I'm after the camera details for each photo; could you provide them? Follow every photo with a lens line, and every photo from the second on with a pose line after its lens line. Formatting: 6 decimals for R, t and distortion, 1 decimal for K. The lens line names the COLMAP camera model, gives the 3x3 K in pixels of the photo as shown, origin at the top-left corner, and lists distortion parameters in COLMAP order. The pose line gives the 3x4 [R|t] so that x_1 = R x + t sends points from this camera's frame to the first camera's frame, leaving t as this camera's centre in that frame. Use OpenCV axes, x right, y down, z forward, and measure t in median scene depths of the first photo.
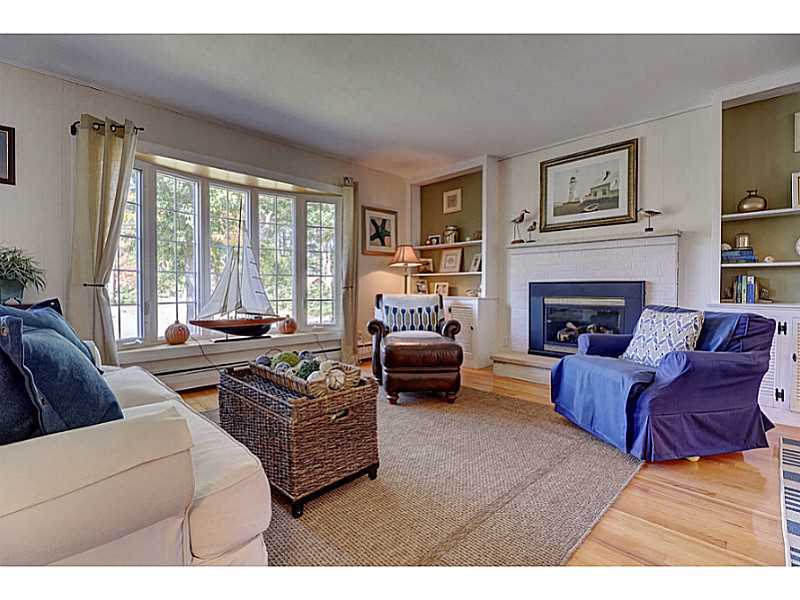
lens RADIAL K [[370.2, 0, 395.0], [0, 370.2, 295.4], [0, 0, 1]] dist [-0.009612, -0.002595]
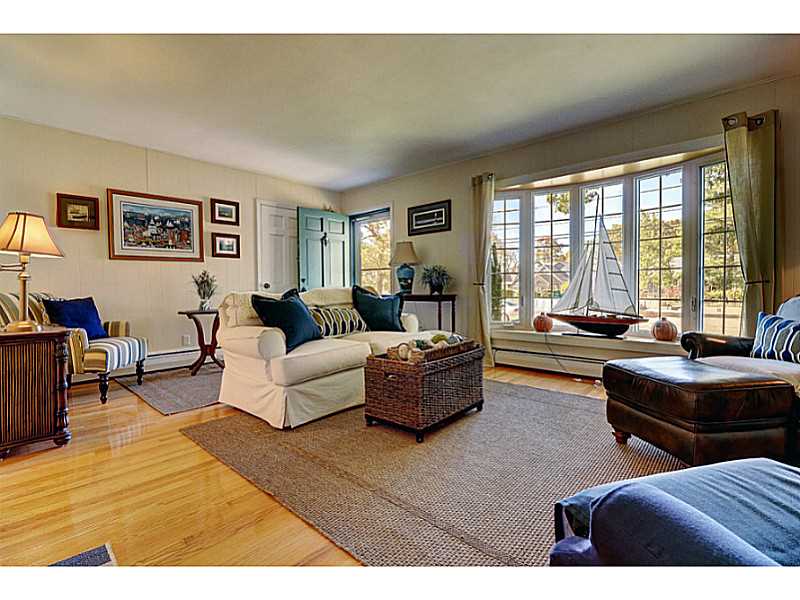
lens RADIAL K [[370.2, 0, 398.5], [0, 370.2, 295.2], [0, 0, 1]] dist [-0.009612, -0.002595]
pose [[0.070394, 0.016863, -0.997377, 0.513213], [-0.015817, 0.999750, 0.015786, 0.000139], [0.997394, 0.014665, 0.070643, 0.382849]]
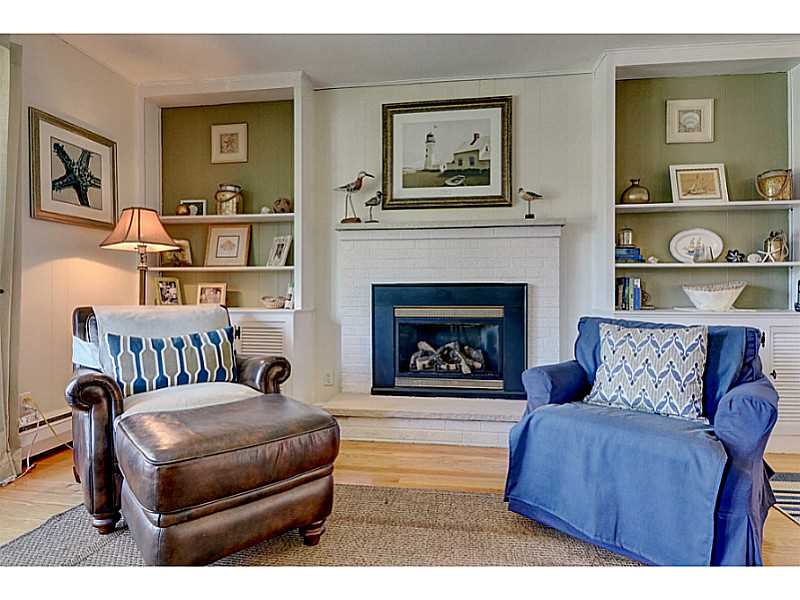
lens RADIAL K [[437.0, 0, 398.5], [0, 437.0, 295.2], [0, 0, 1]] dist [-0.000635, -0.005369]
pose [[0.787755, -0.006926, 0.615949, -0.074519], [0.014720, 0.999863, -0.007584, -0.009842], [-0.615812, 0.015042, 0.787749, 0.379536]]
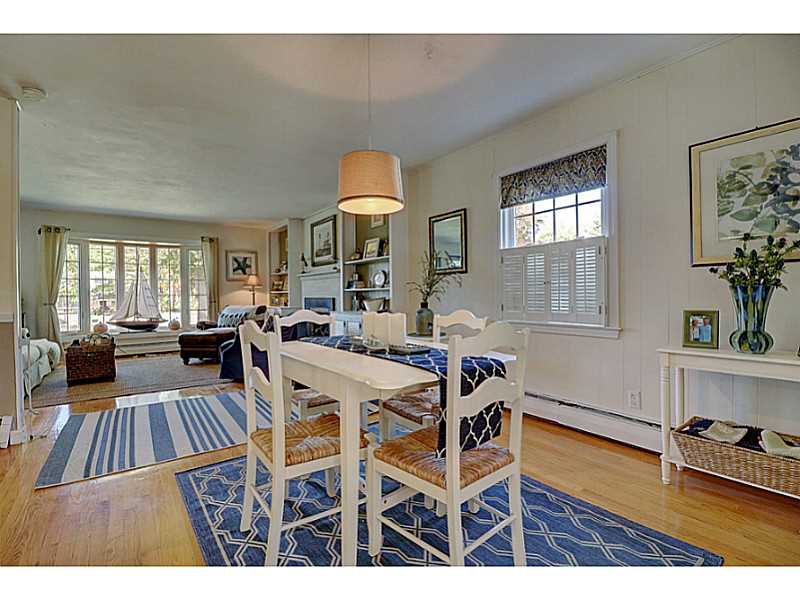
lens RADIAL K [[370.2, 0, 401.3], [0, 370.2, 295.9], [0, 0, 1]] dist [-0.009612, -0.002595]
pose [[0.990240, -0.011305, -0.138913, 1.040018], [0.009327, 0.999846, -0.014882, -0.017465], [0.139060, 0.013441, 0.990193, -0.560894]]
